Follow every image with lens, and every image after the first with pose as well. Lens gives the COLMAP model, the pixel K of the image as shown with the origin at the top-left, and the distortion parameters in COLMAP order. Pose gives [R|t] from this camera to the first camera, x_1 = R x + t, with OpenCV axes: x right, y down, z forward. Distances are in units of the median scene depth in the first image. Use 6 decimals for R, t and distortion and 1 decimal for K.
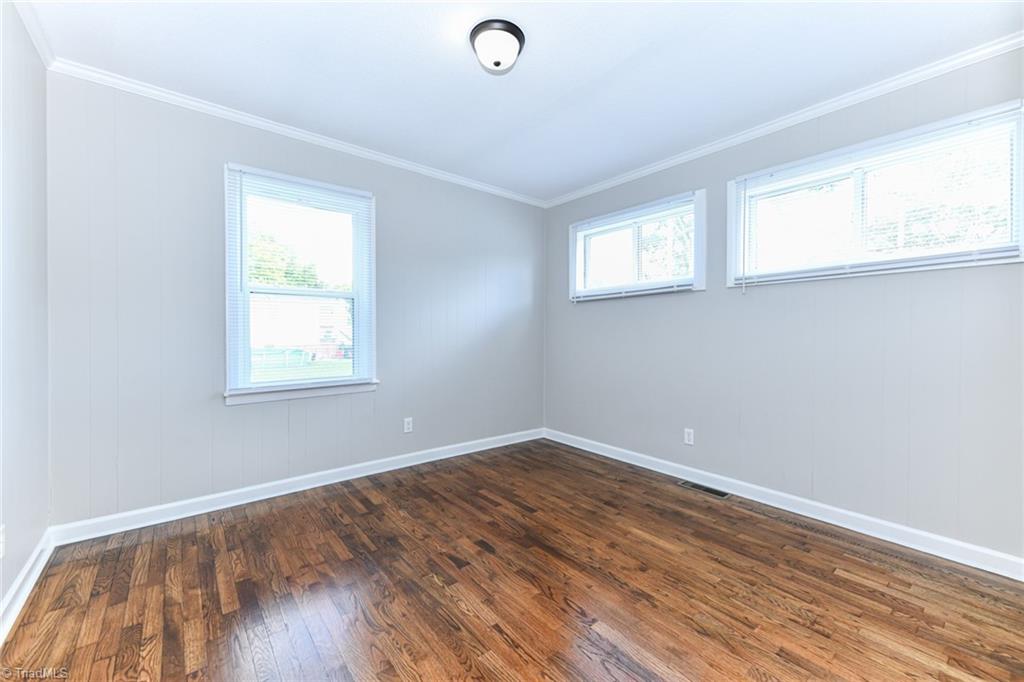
lens RADIAL K [[408.9, 0, 511.0], [0, 408.9, 341.6], [0, 0, 1]] dist [0.017770, -0.007007]
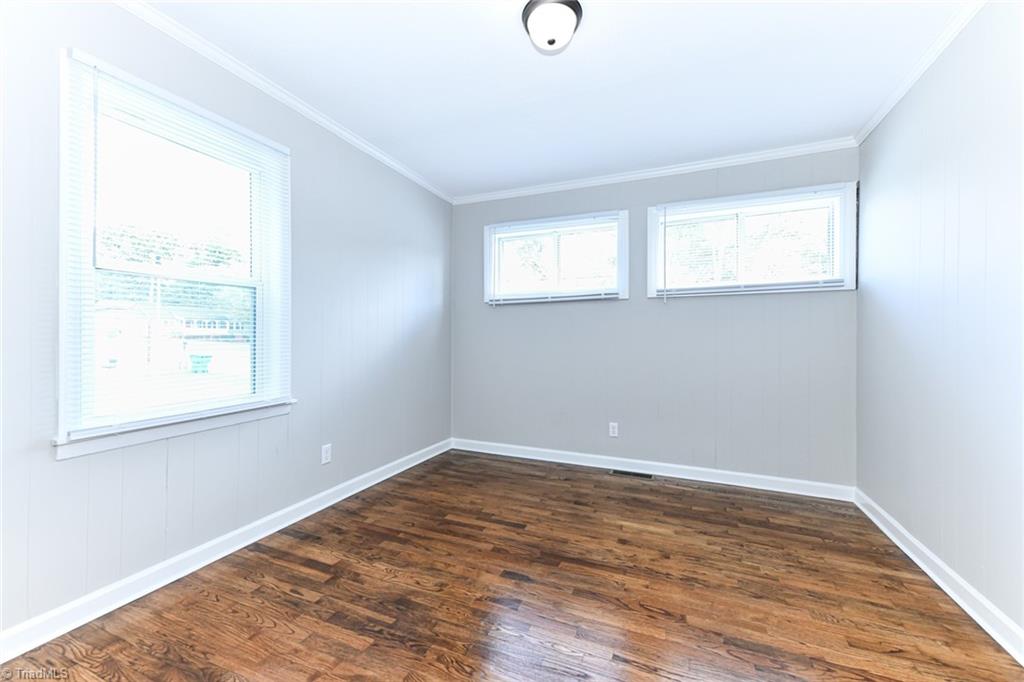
lens RADIAL K [[408.9, 0, 511.0], [0, 408.9, 341.6], [0, 0, 1]] dist [0.017770, -0.007007]
pose [[0.879652, -0.003934, 0.475601, -0.388098], [0.008799, 0.999929, -0.008004, -0.001539], [-0.475536, 0.011225, 0.879625, 0.172436]]
